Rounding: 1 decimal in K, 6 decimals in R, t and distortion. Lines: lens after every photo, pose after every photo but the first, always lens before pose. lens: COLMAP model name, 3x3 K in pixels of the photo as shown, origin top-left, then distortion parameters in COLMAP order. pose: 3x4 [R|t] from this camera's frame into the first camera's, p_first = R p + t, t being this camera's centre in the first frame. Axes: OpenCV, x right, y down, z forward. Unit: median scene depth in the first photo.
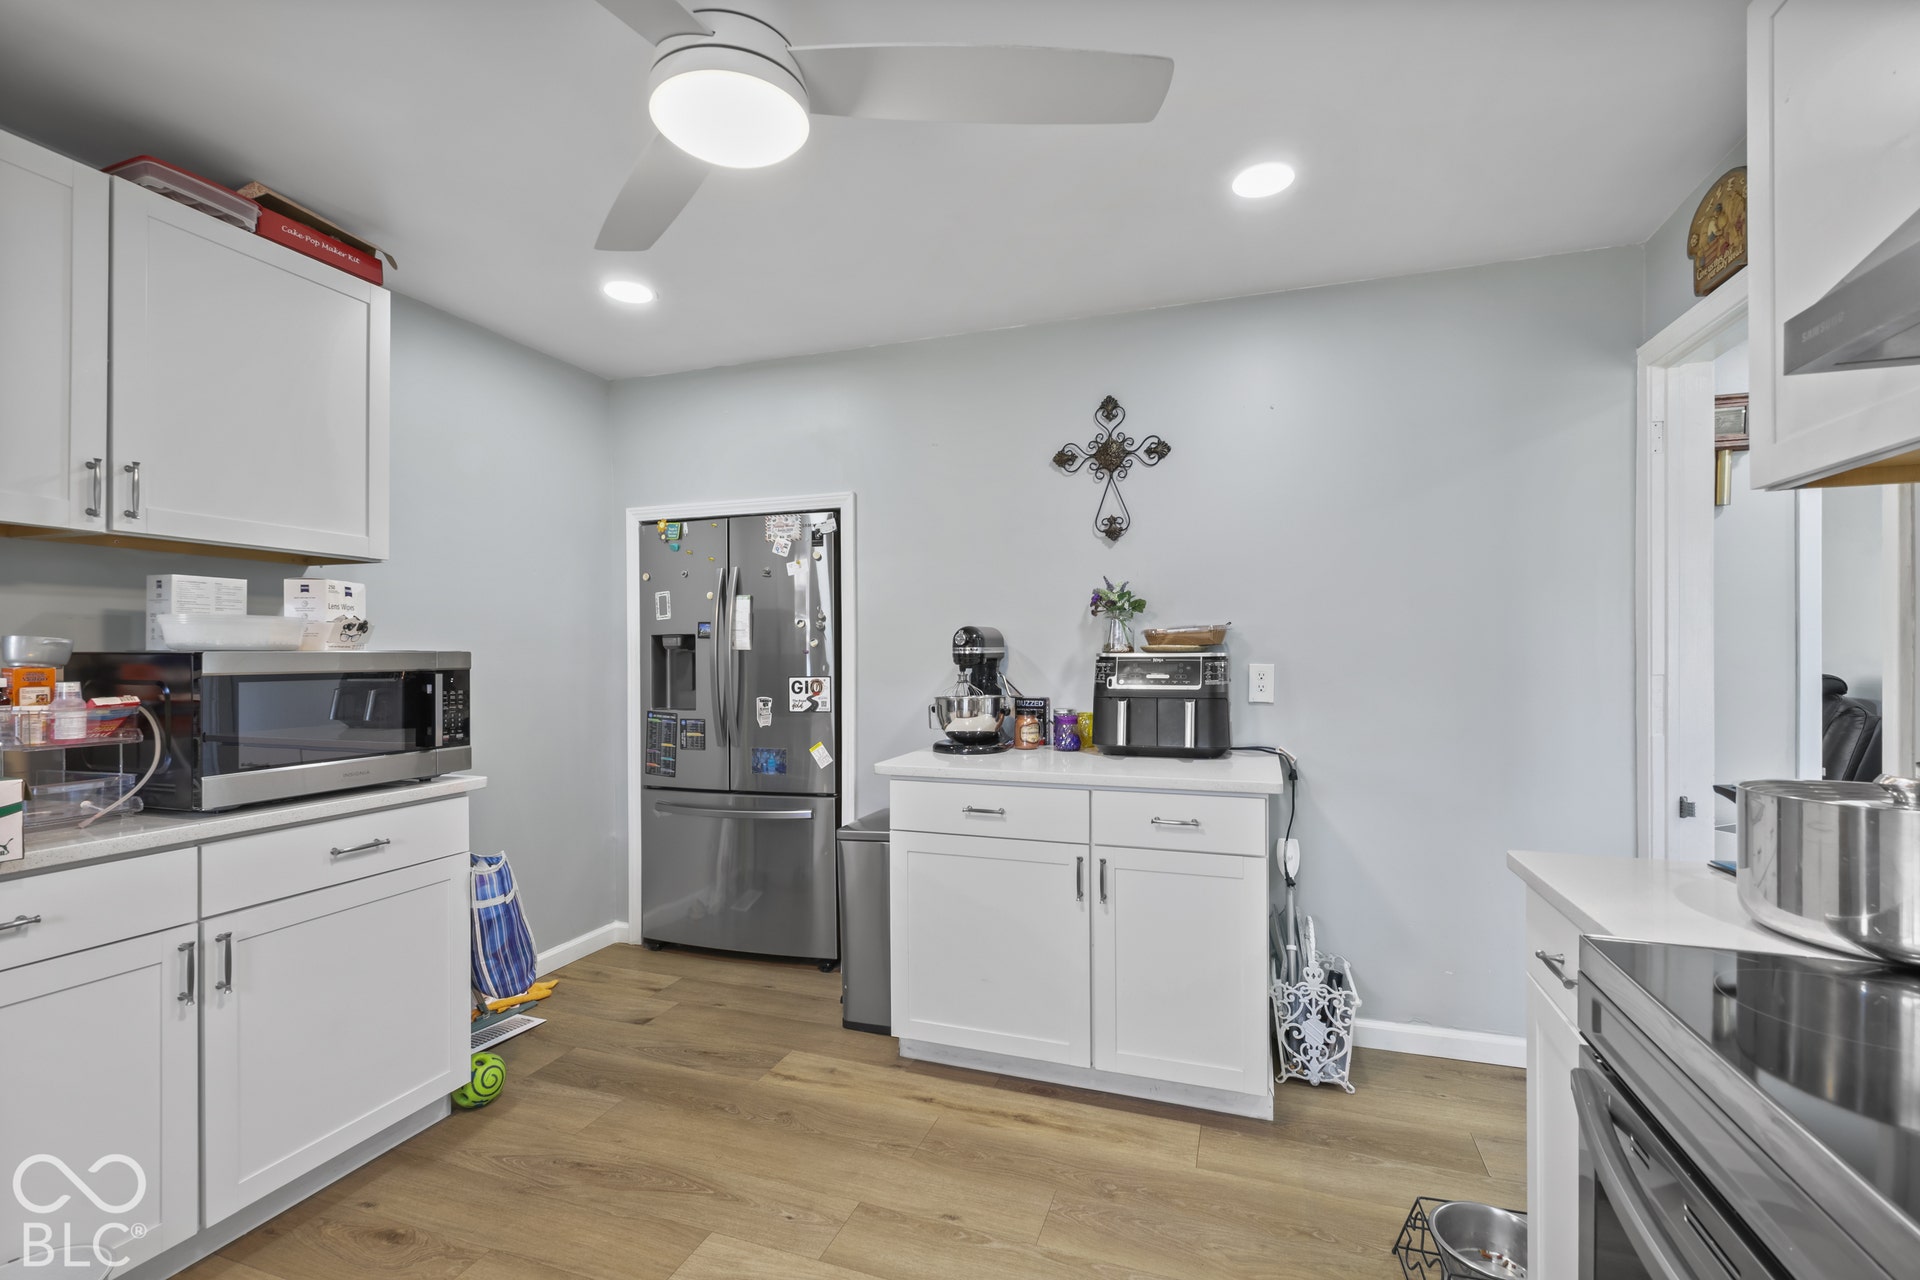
lens RADIAL K [[835.4, 0, 960.3], [0, 835.4, 655.2], [0, 0, 1]] dist [0.001180, 0.000164]
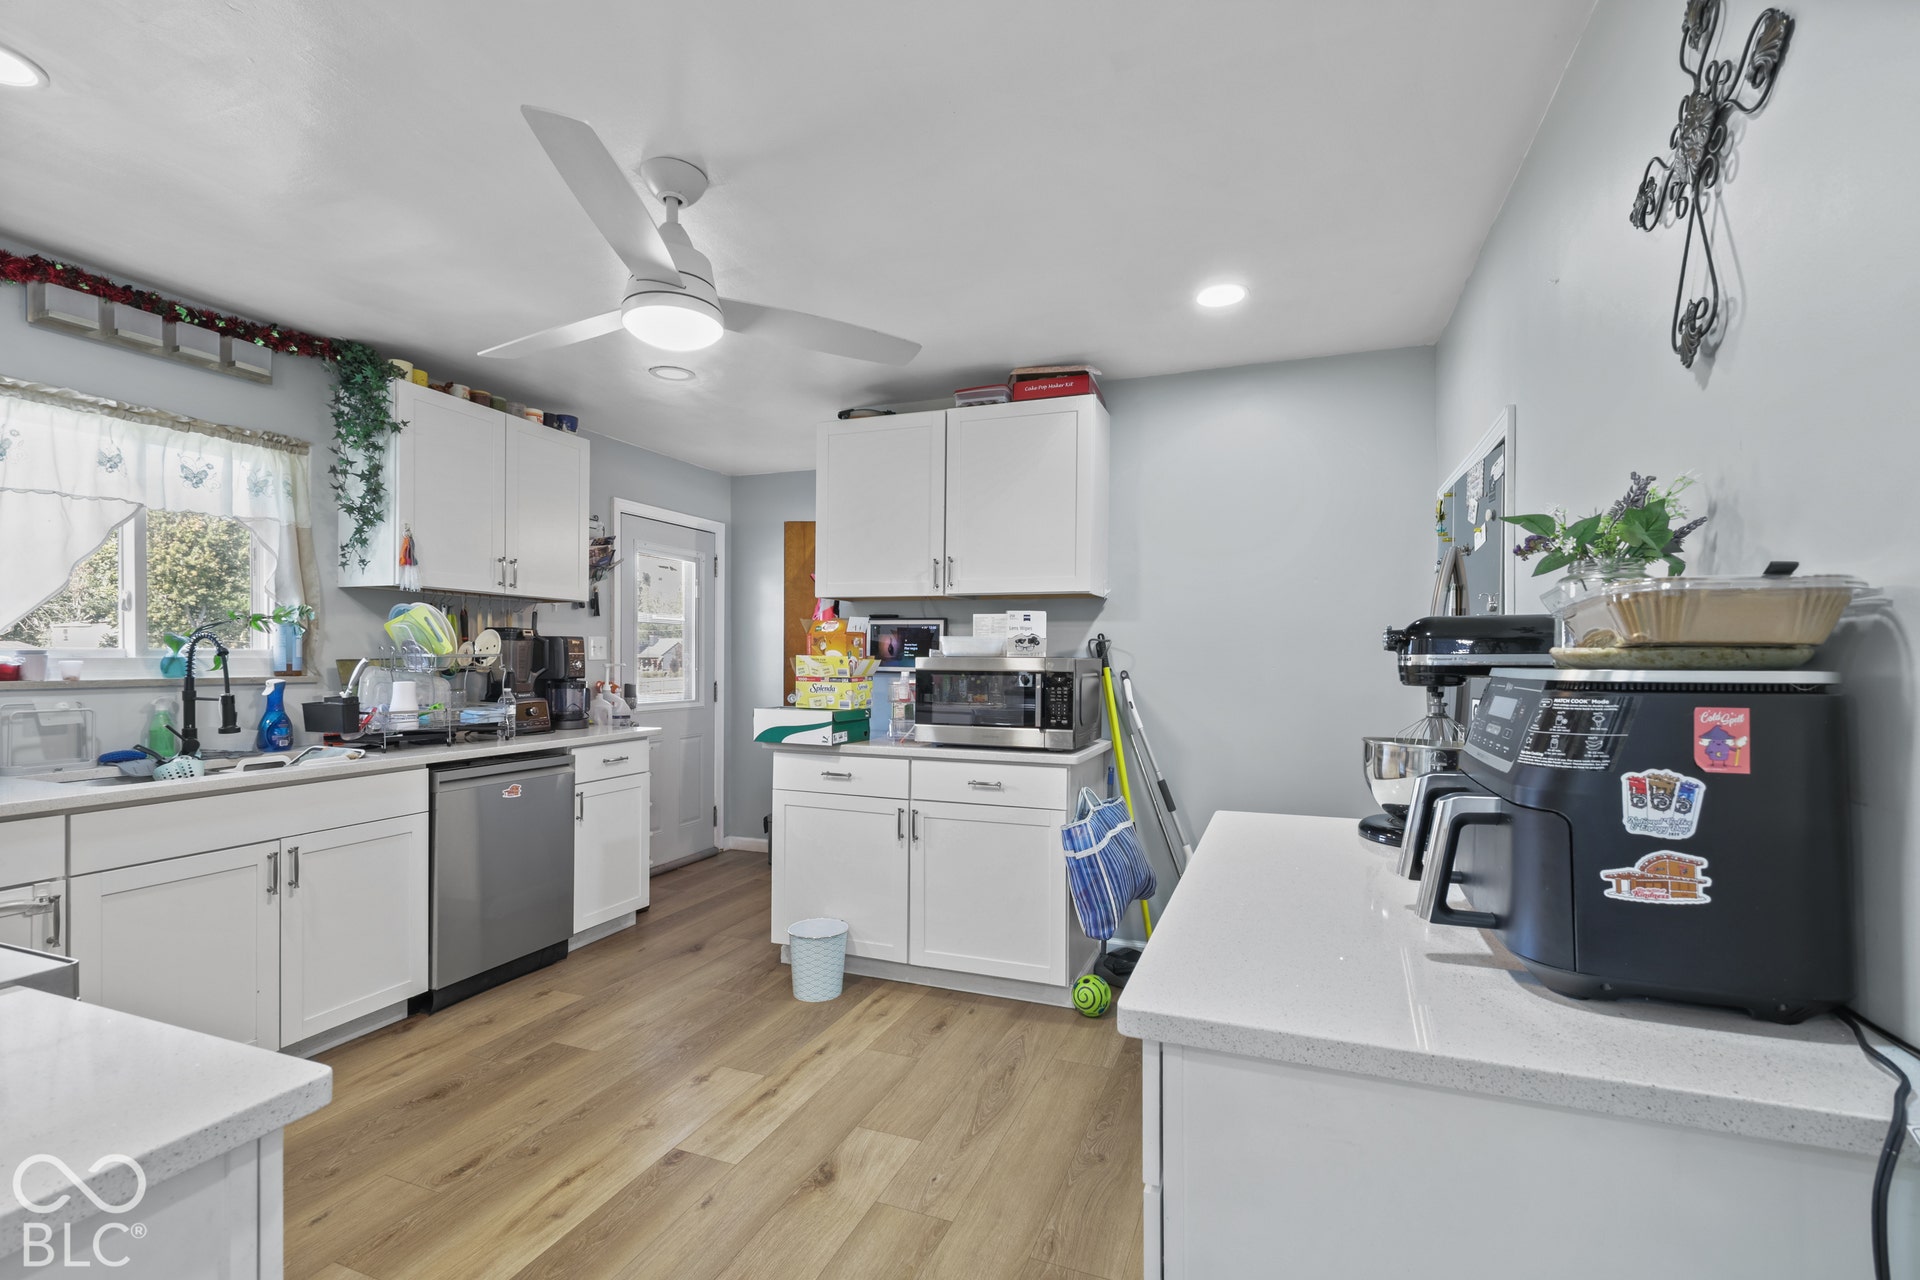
lens RADIAL K [[835.4, 0, 974.0], [0, 835.4, 654.3], [0, 0, 1]] dist [0.001180, 0.000164]
pose [[-0.018839, -0.000711, -0.999822, 0.673644], [-0.008098, 0.999967, -0.000558, -0.006857], [0.999790, 0.008086, -0.018845, 0.815494]]
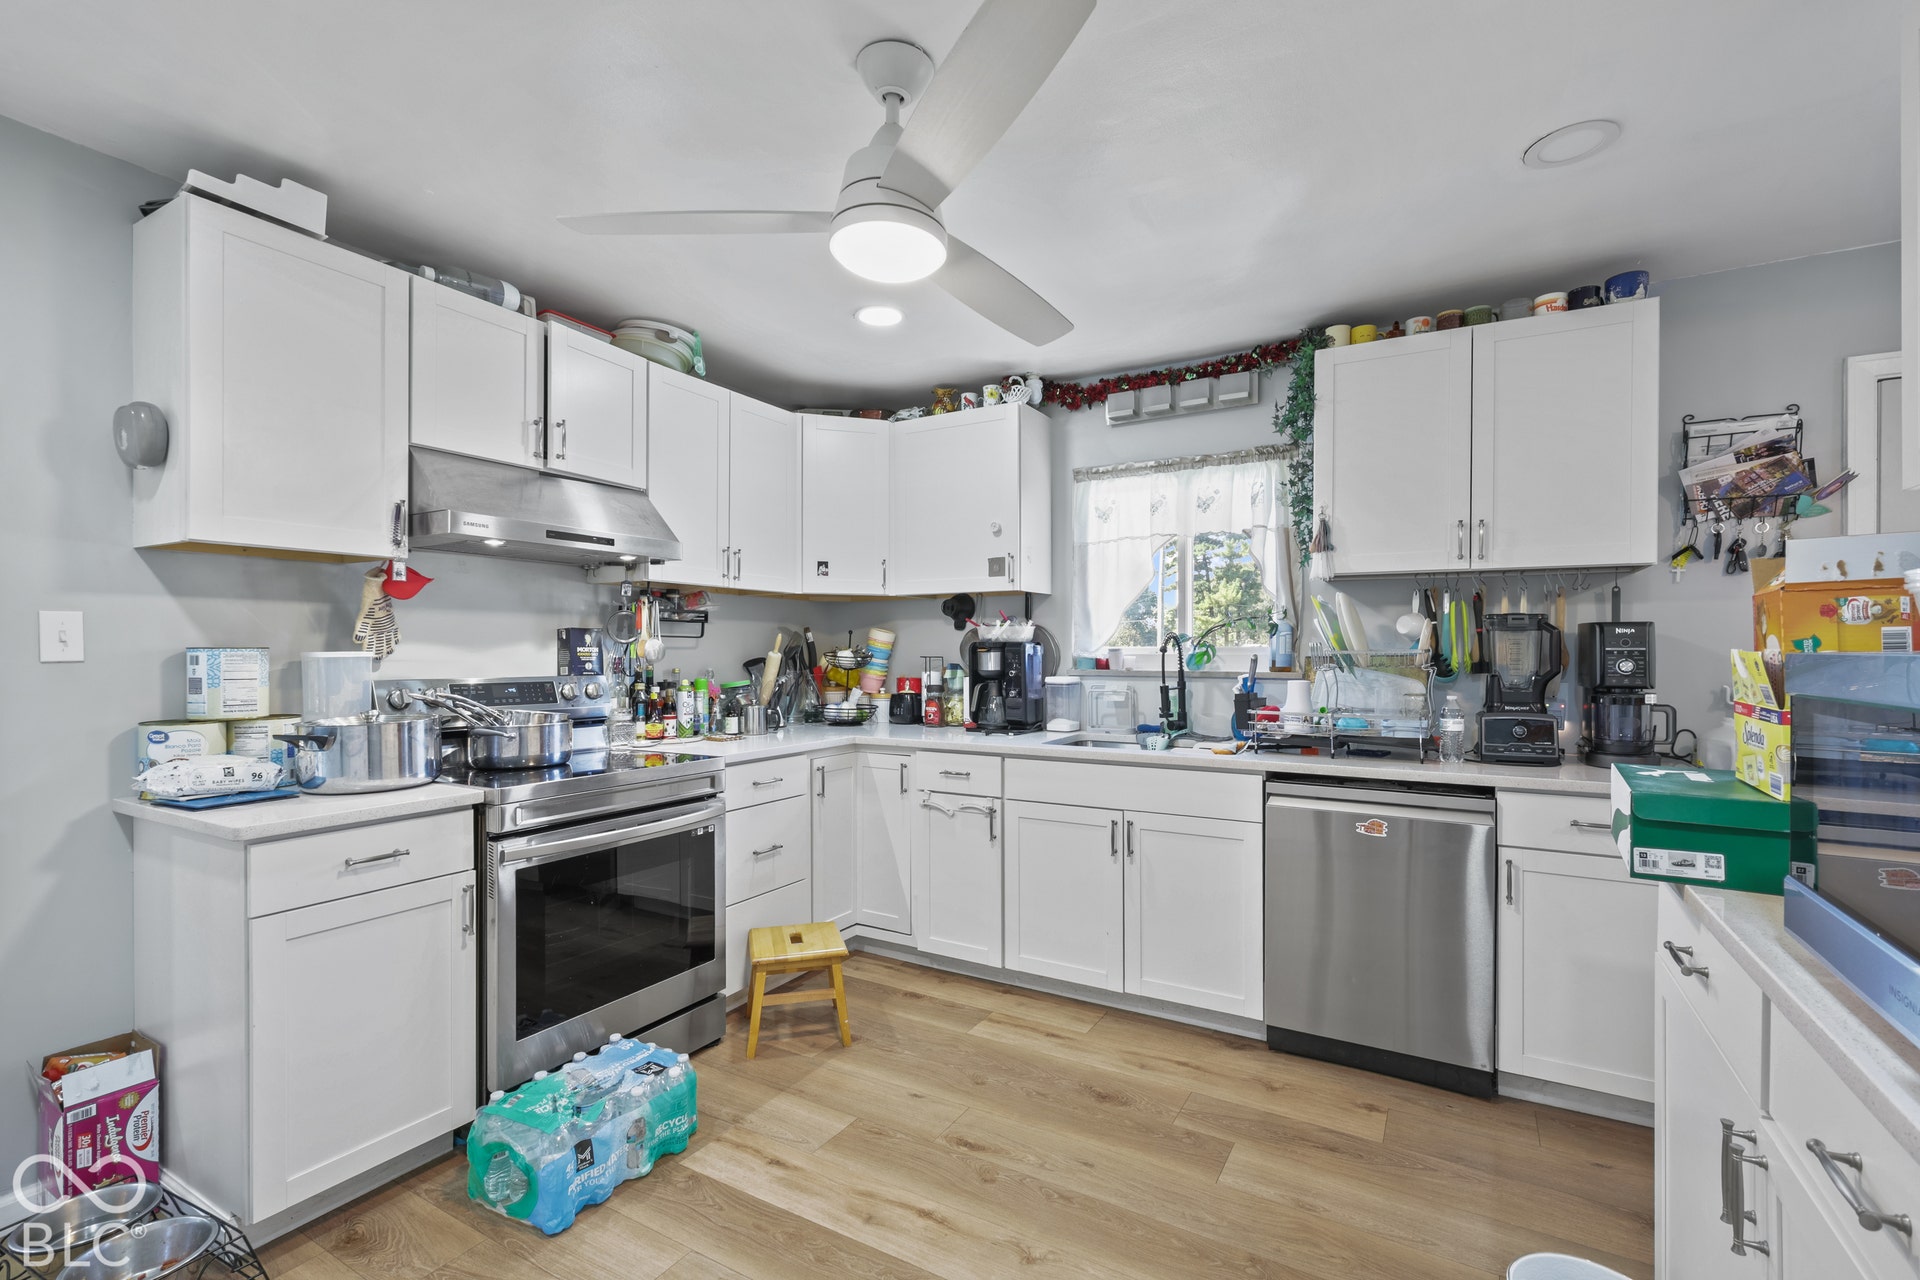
lens RADIAL K [[835.4, 0, 963.5], [0, 835.4, 649.2], [0, 0, 1]] dist [0.001180, 0.000164]
pose [[-0.983886, 0.001576, 0.178790, -0.318999], [0.001983, 0.999996, 0.002098, -0.006495], [-0.178785, 0.002419, -0.983885, 1.154358]]
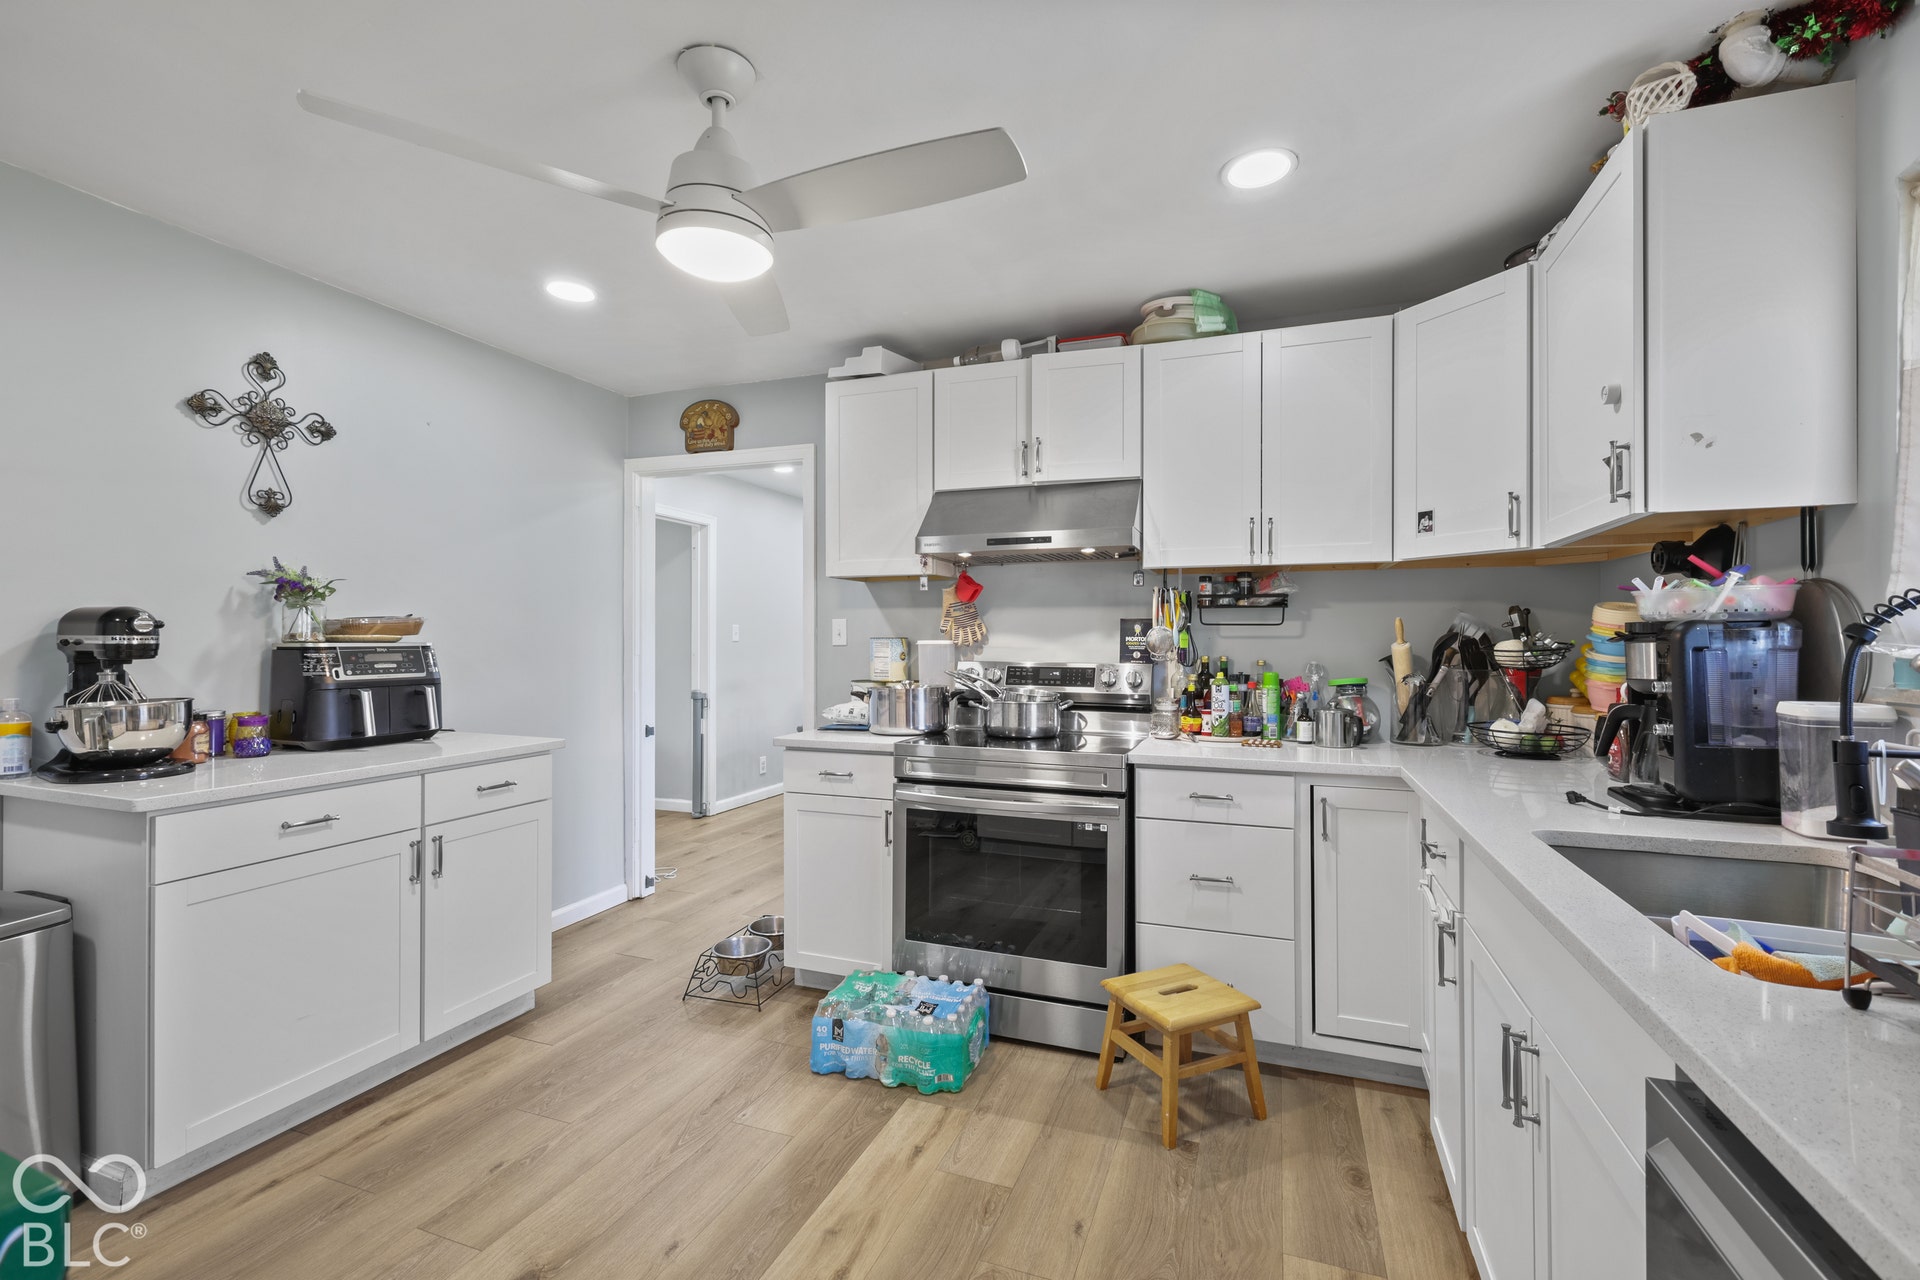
lens RADIAL K [[835.4, 0, 988.0], [0, 835.4, 634.5], [0, 0, 1]] dist [0.001180, 0.000164]
pose [[0.000446, 0.008326, 0.999965, -0.835399], [0.003746, 0.999958, -0.008328, -0.001485], [-0.999993, 0.003750, 0.000415, 0.278185]]
